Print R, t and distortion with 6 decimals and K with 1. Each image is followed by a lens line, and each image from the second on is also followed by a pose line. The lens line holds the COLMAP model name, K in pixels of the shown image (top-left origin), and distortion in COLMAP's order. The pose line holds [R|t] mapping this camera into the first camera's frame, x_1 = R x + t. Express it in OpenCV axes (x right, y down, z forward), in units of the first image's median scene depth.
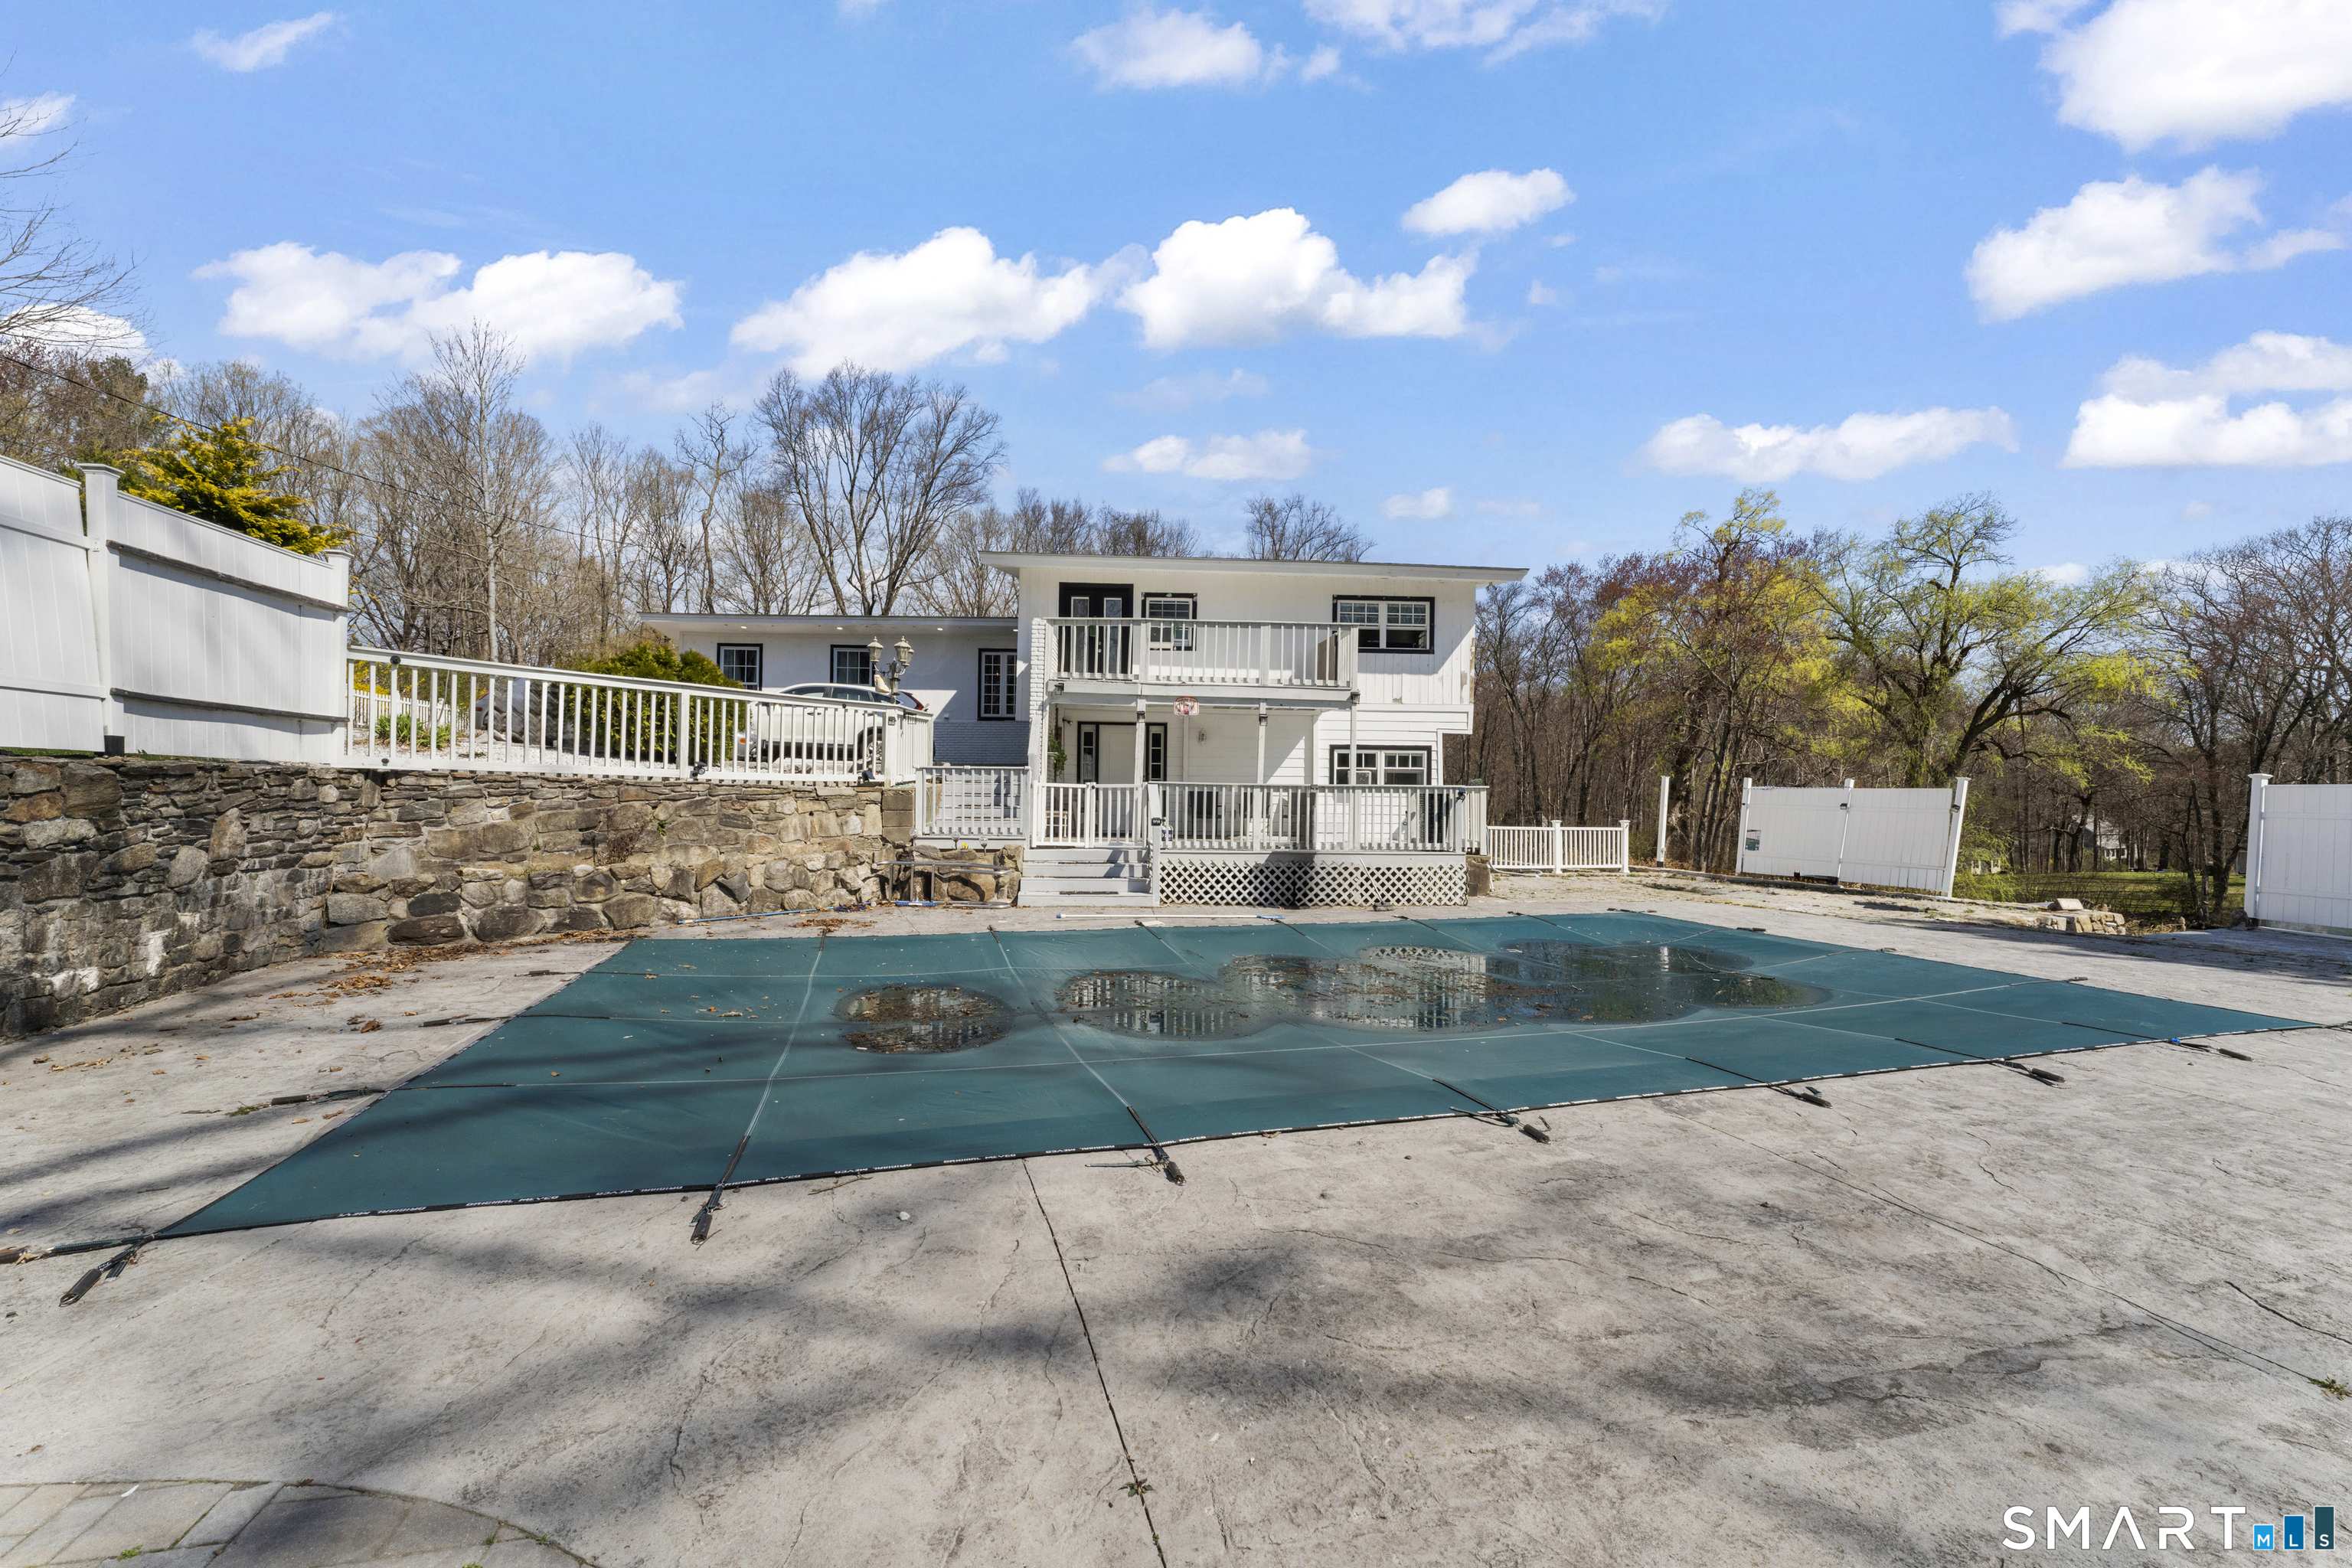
lens RADIAL K [[941.1, 0, 1183.3], [0, 941.1, 795.1], [0, 0, 1]] dist [0.001580, 0.000073]
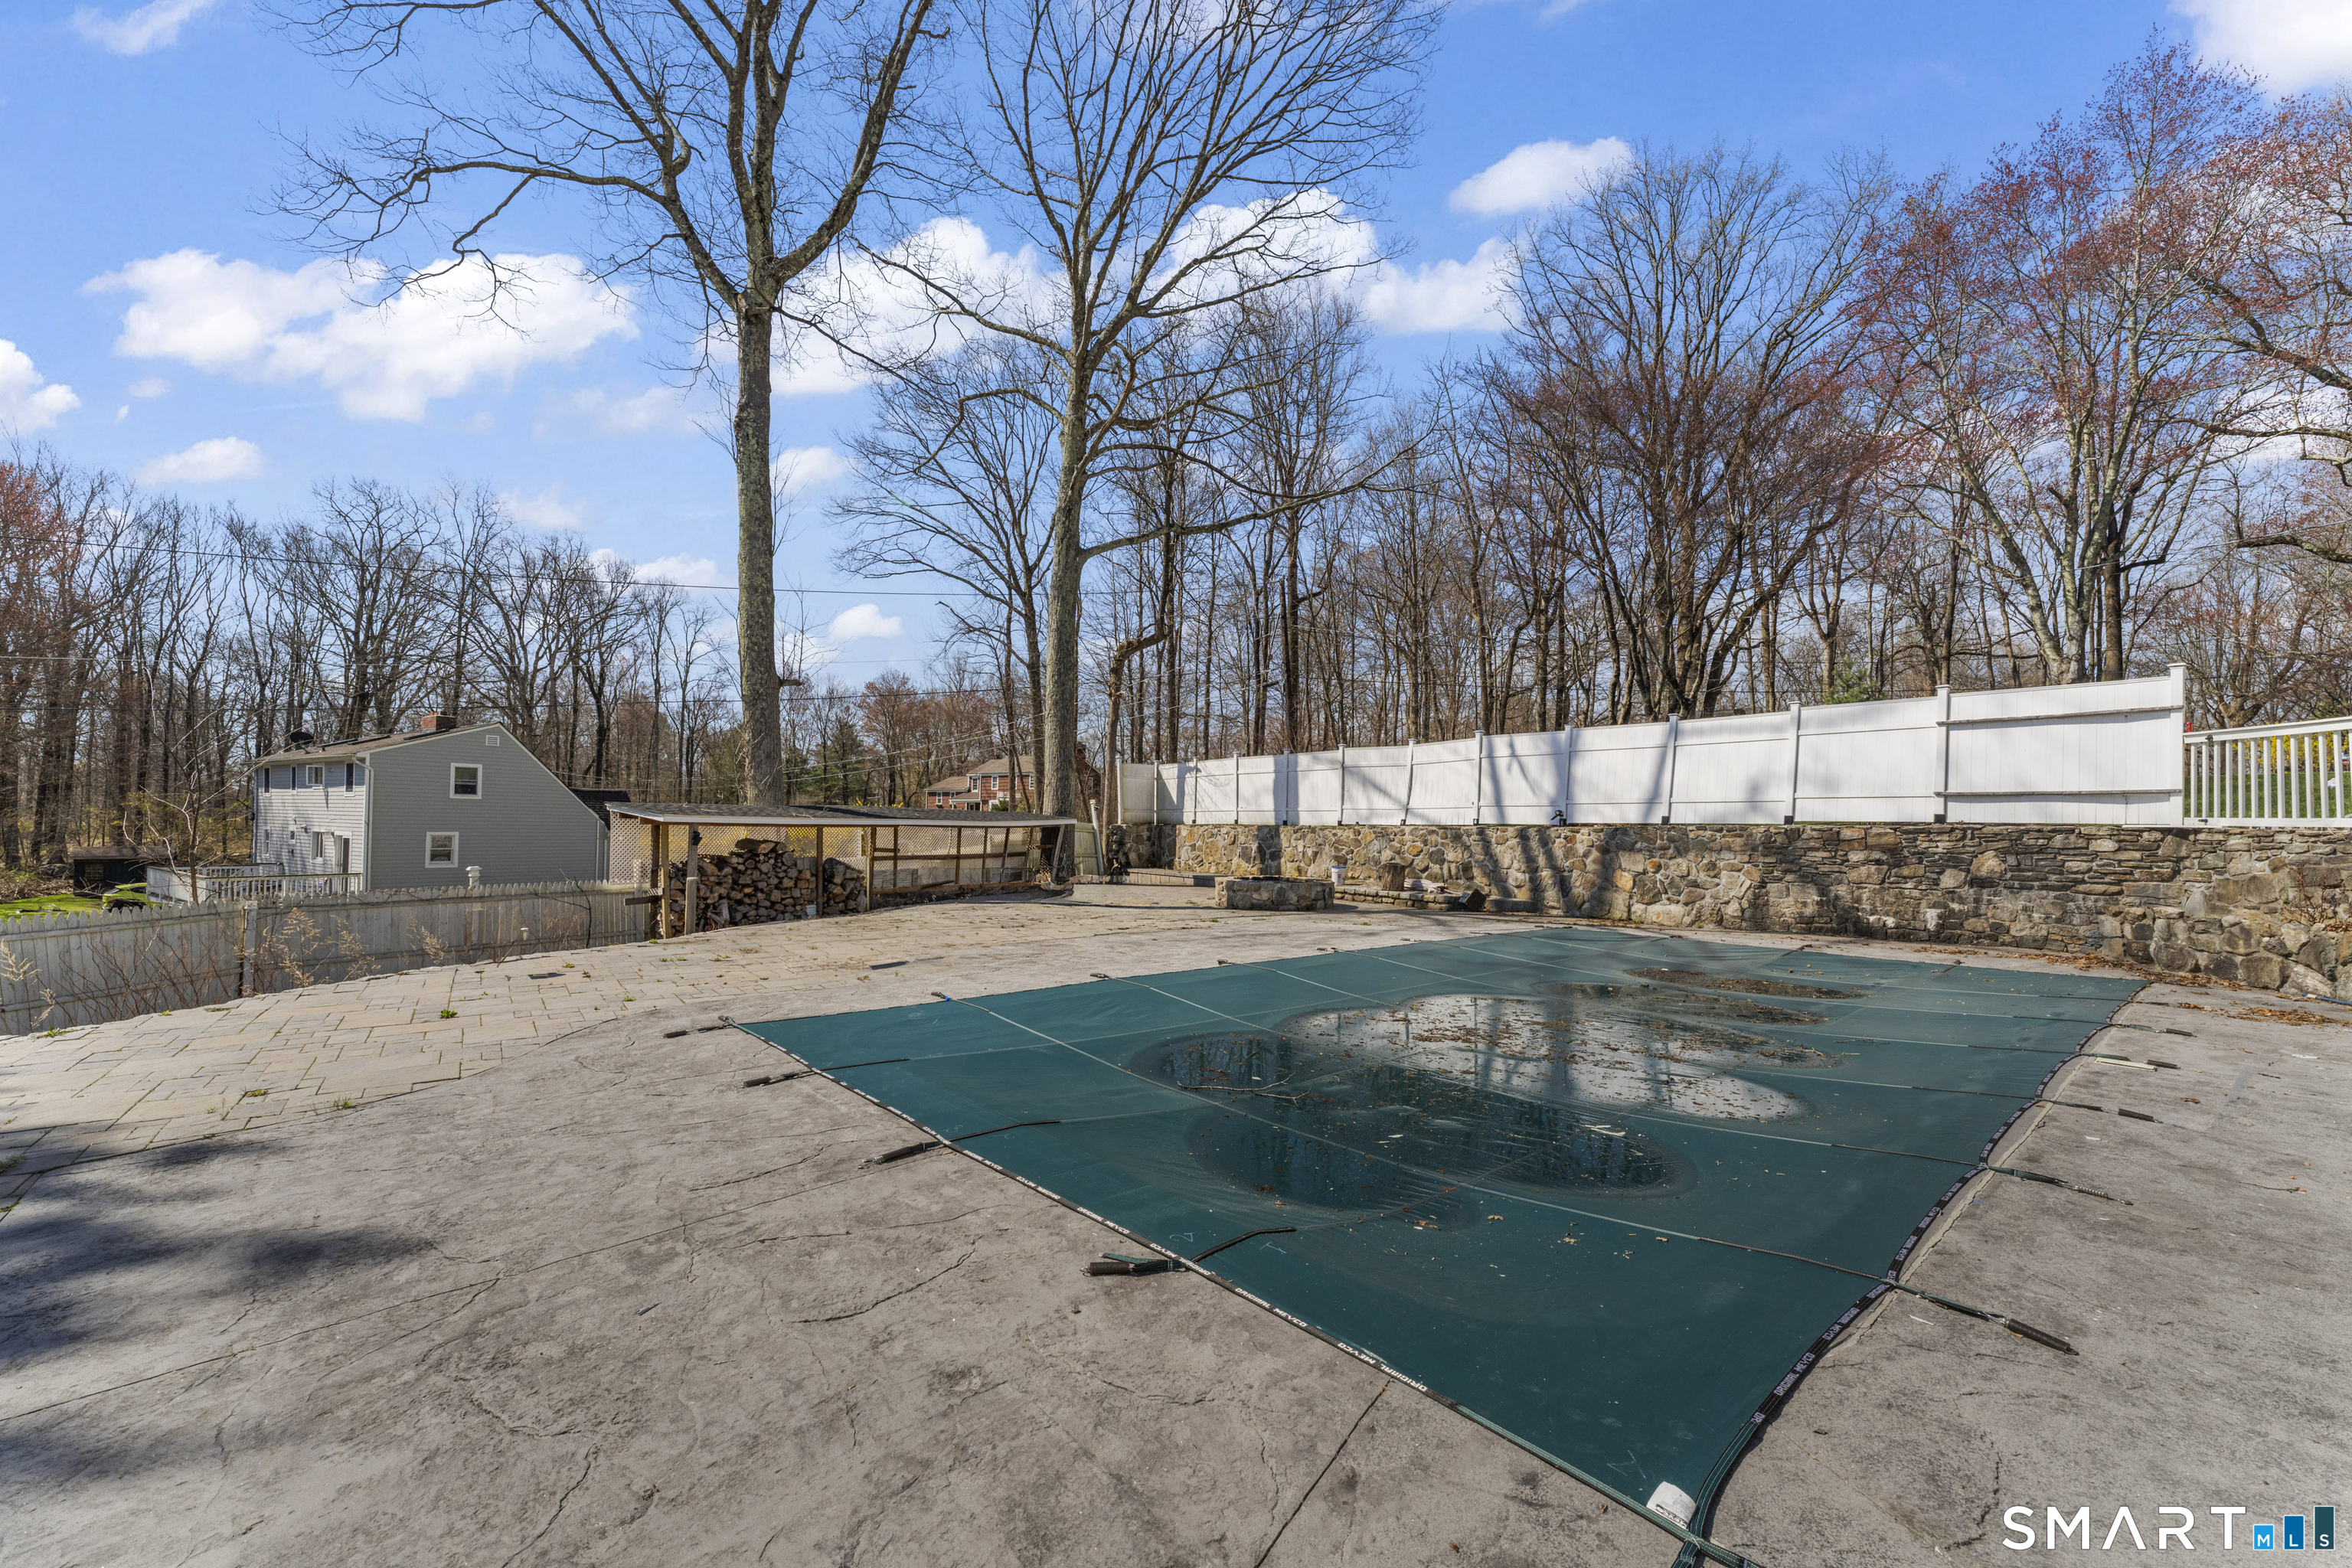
lens RADIAL K [[941.1, 0, 1183.3], [0, 941.1, 795.1], [0, 0, 1]] dist [0.001580, 0.000073]
pose [[-0.907580, -0.047411, -0.417195, 0.962745], [-0.034403, 0.998661, -0.038648, 0.025814], [0.418468, -0.020723, -0.907995, 1.687620]]
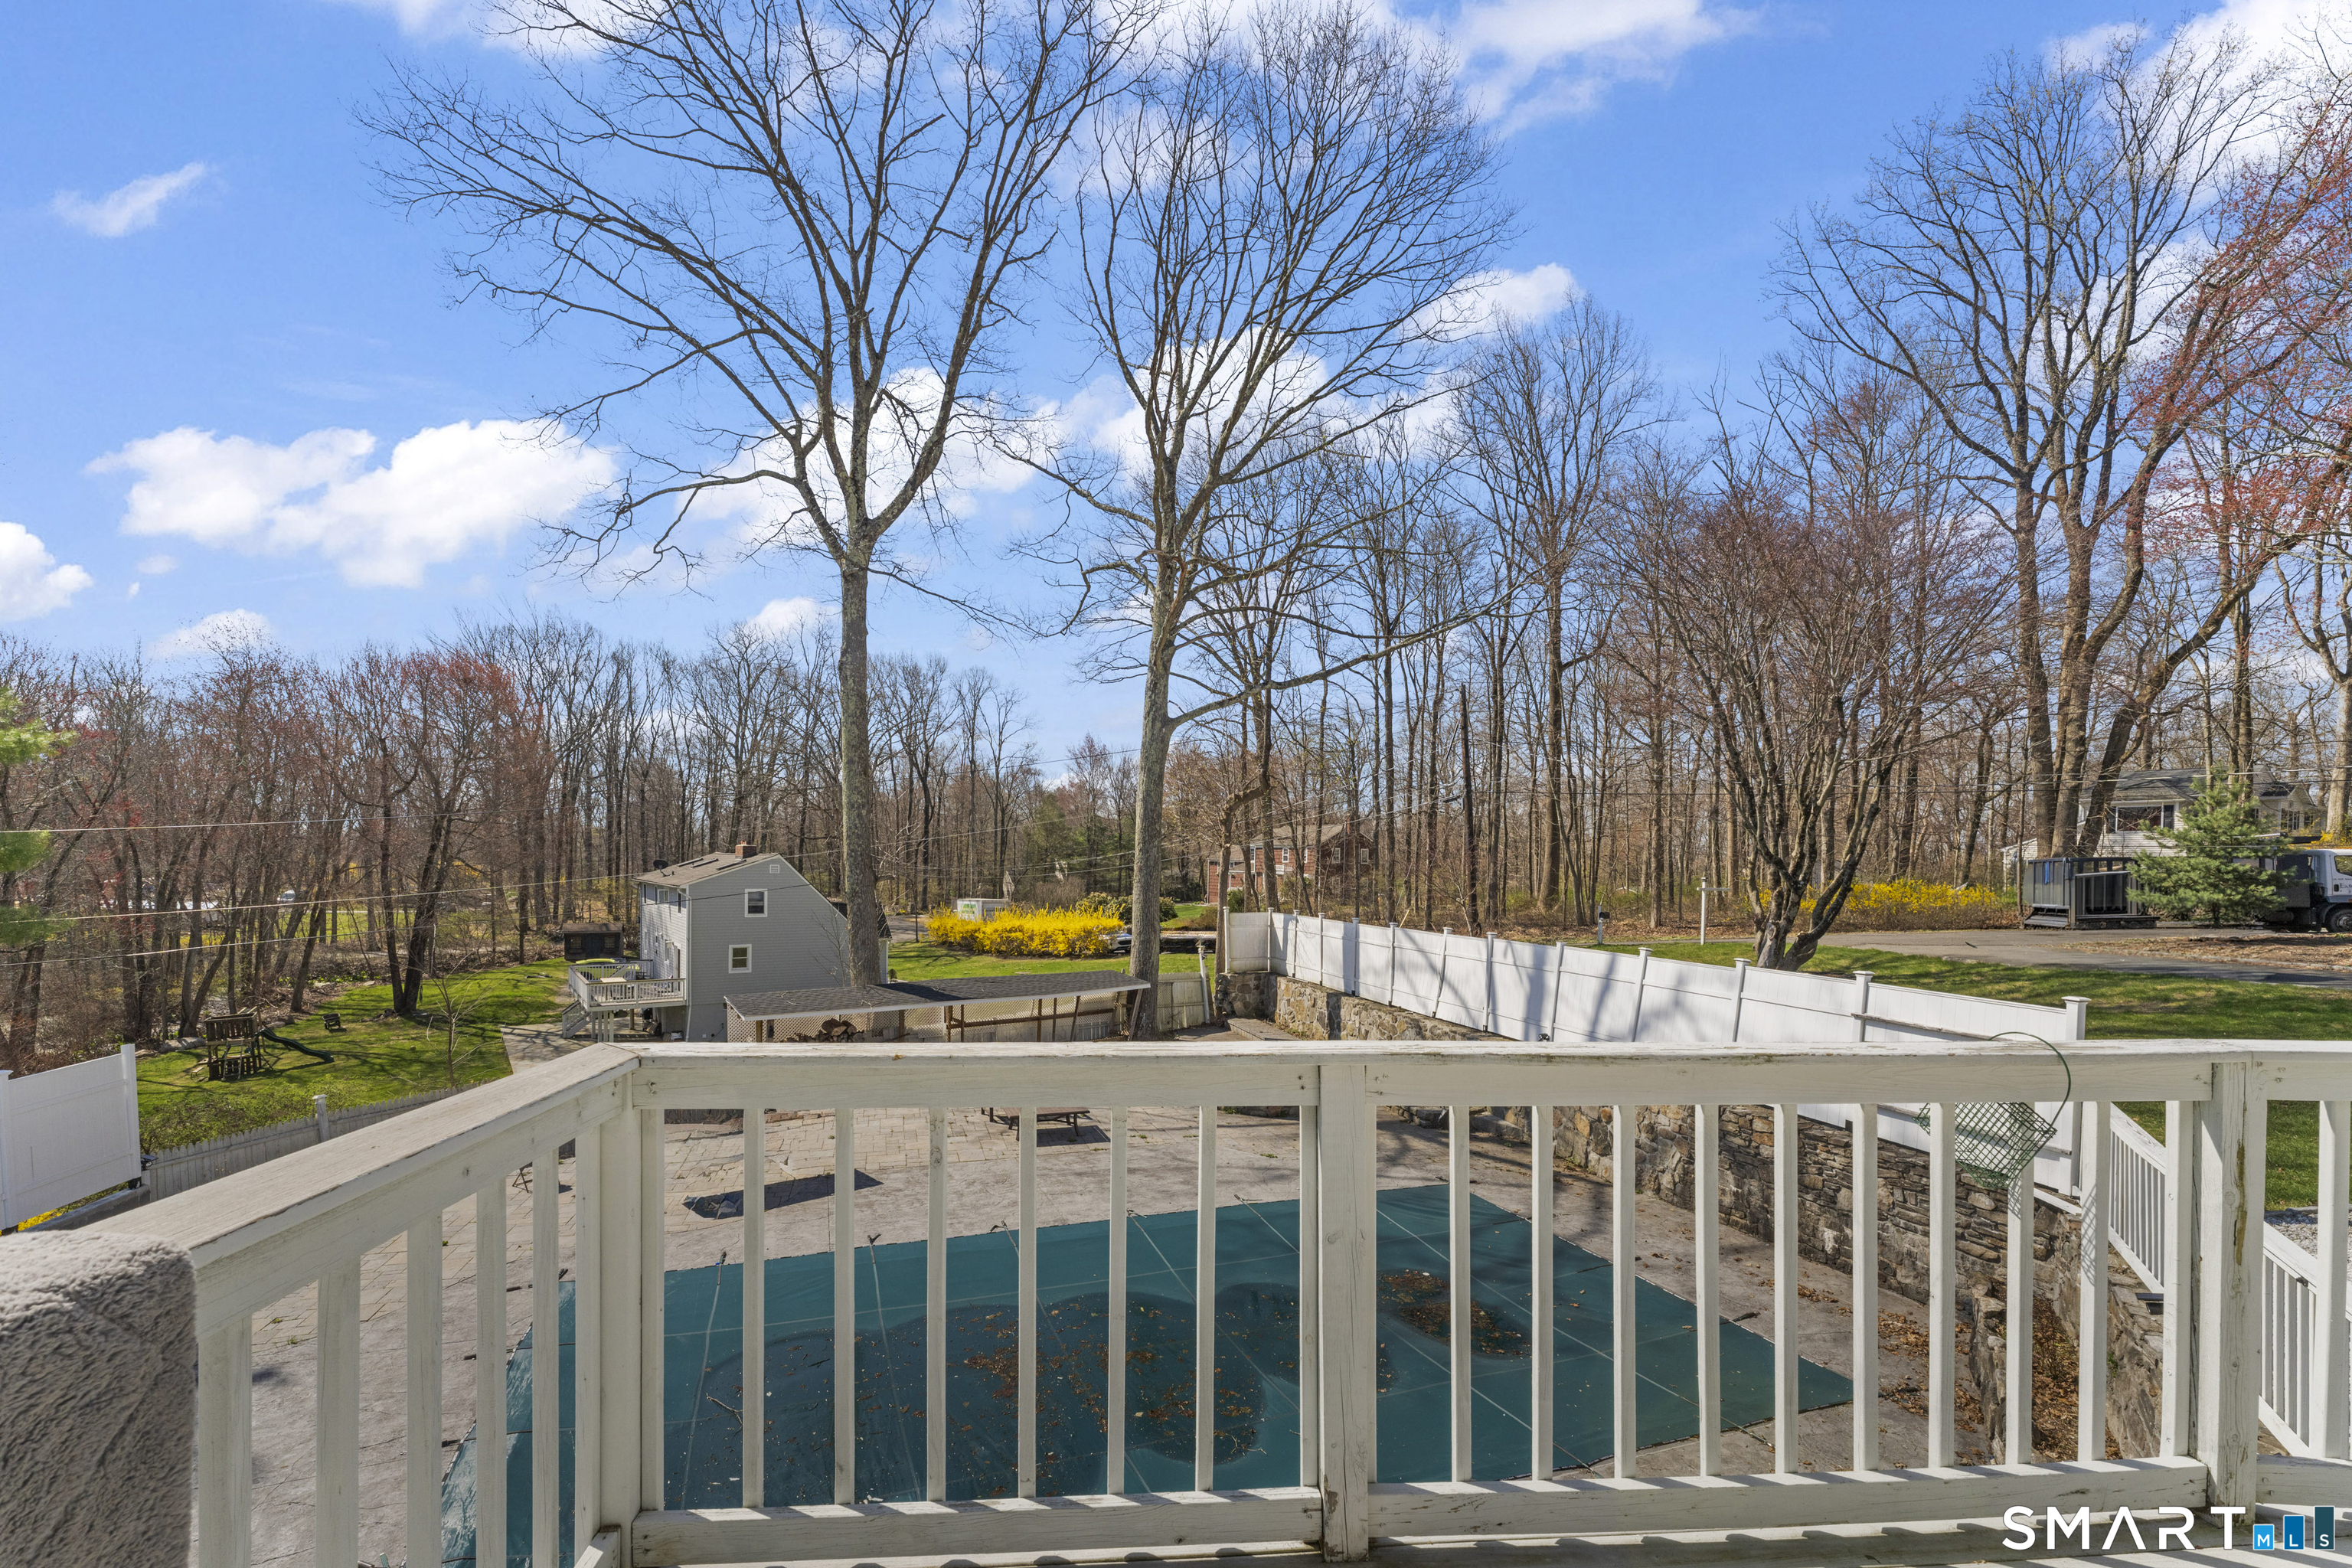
lens RADIAL K [[992.4, 0, 1161.5], [0, 992.4, 875.9], [0, 0, 1]] dist [0.002359, 0.000023]
pose [[-0.997088, -0.036082, -0.067189, 0.245131], [-0.037041, 0.999228, 0.013087, -0.398092], [0.066665, 0.015537, -0.997654, 2.172224]]
